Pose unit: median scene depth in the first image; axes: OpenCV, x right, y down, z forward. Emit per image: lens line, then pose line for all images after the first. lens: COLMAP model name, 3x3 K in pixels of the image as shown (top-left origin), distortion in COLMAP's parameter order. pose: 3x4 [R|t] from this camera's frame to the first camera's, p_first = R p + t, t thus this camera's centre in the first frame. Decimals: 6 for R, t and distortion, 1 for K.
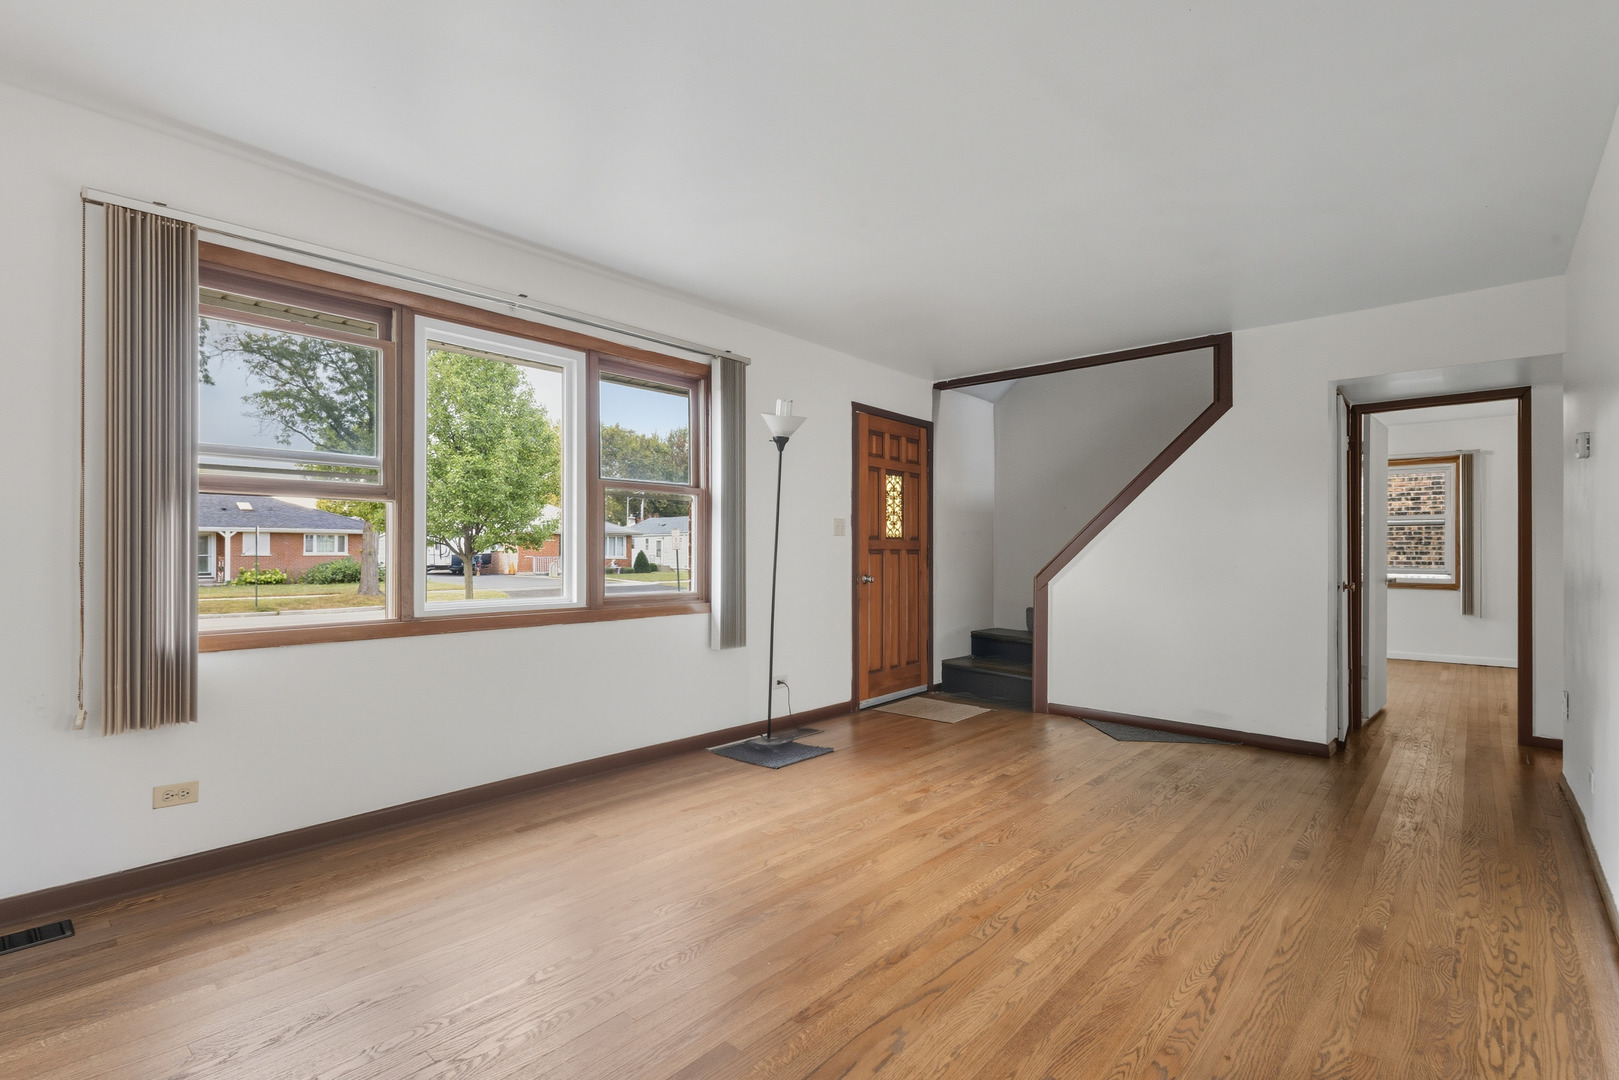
lens RADIAL K [[749.9, 0, 811.2], [0, 749.9, 549.7], [0, 0, 1]] dist [0.000846, 0.000046]
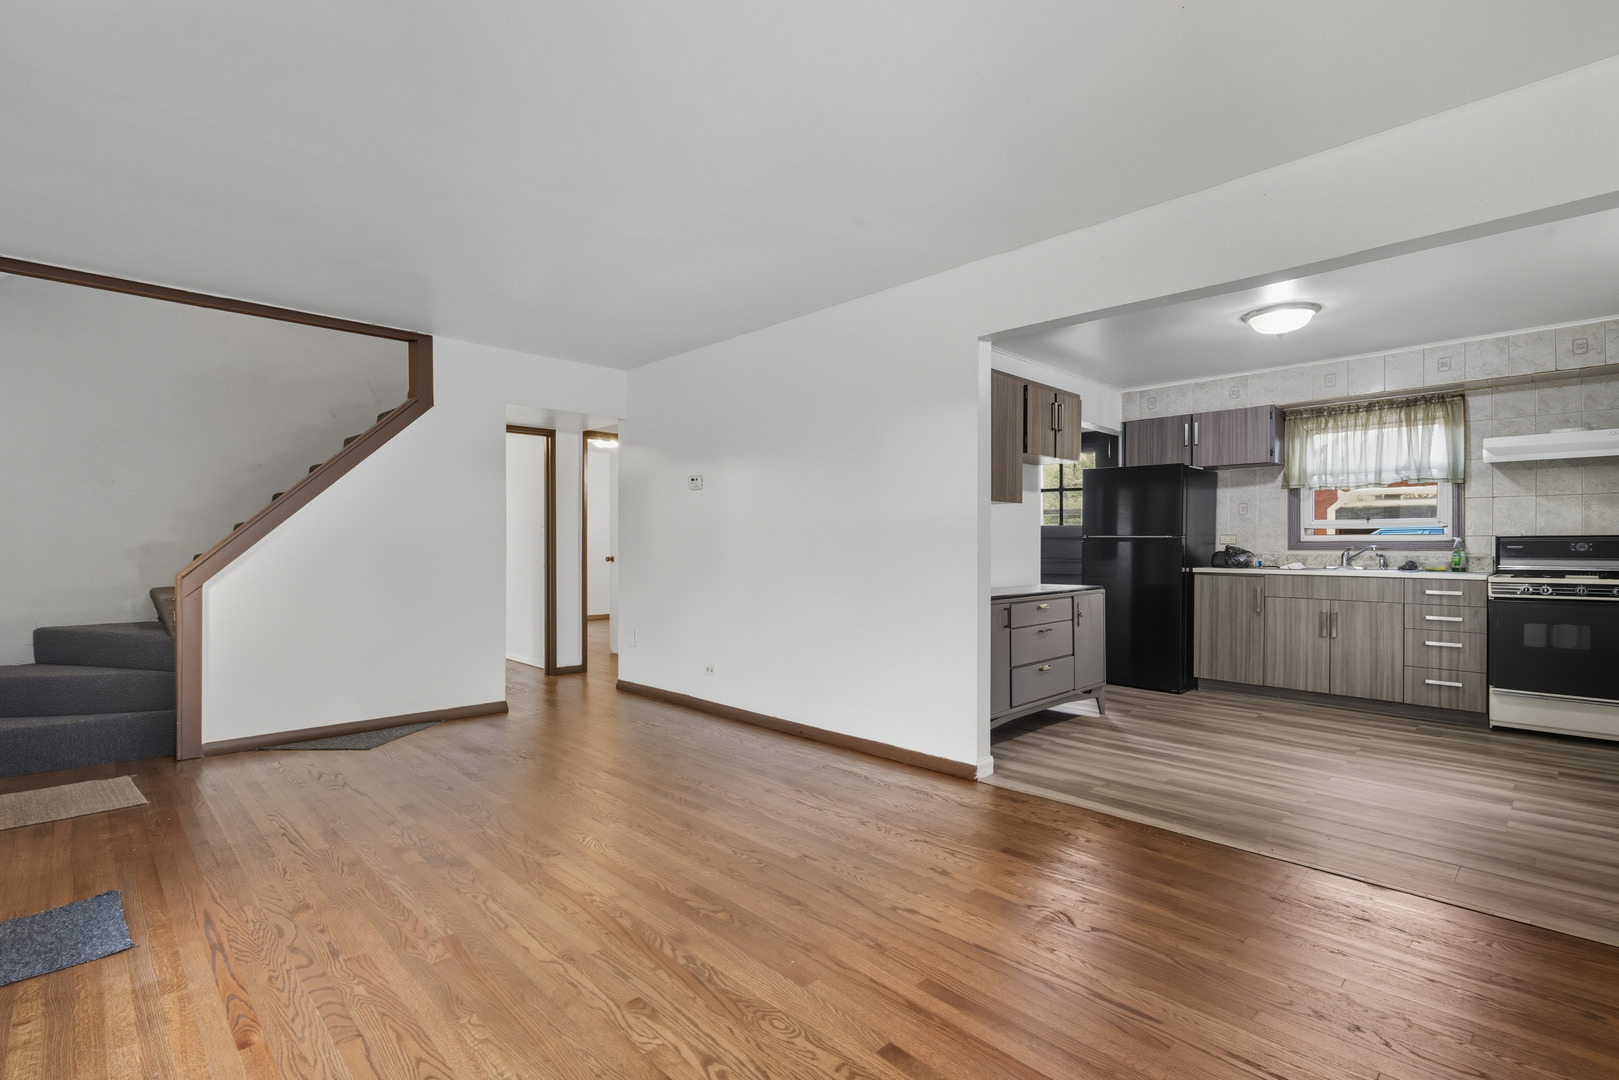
lens RADIAL K [[747.8, 0, 801.0], [0, 747.8, 543.6], [0, 0, 1]] dist [0.001683, 0.000420]
pose [[0.076657, -0.001657, 0.997056, -0.540254], [-0.002062, 0.999996, 0.001821, 0.000243], [-0.997055, -0.002196, 0.076653, 0.477183]]
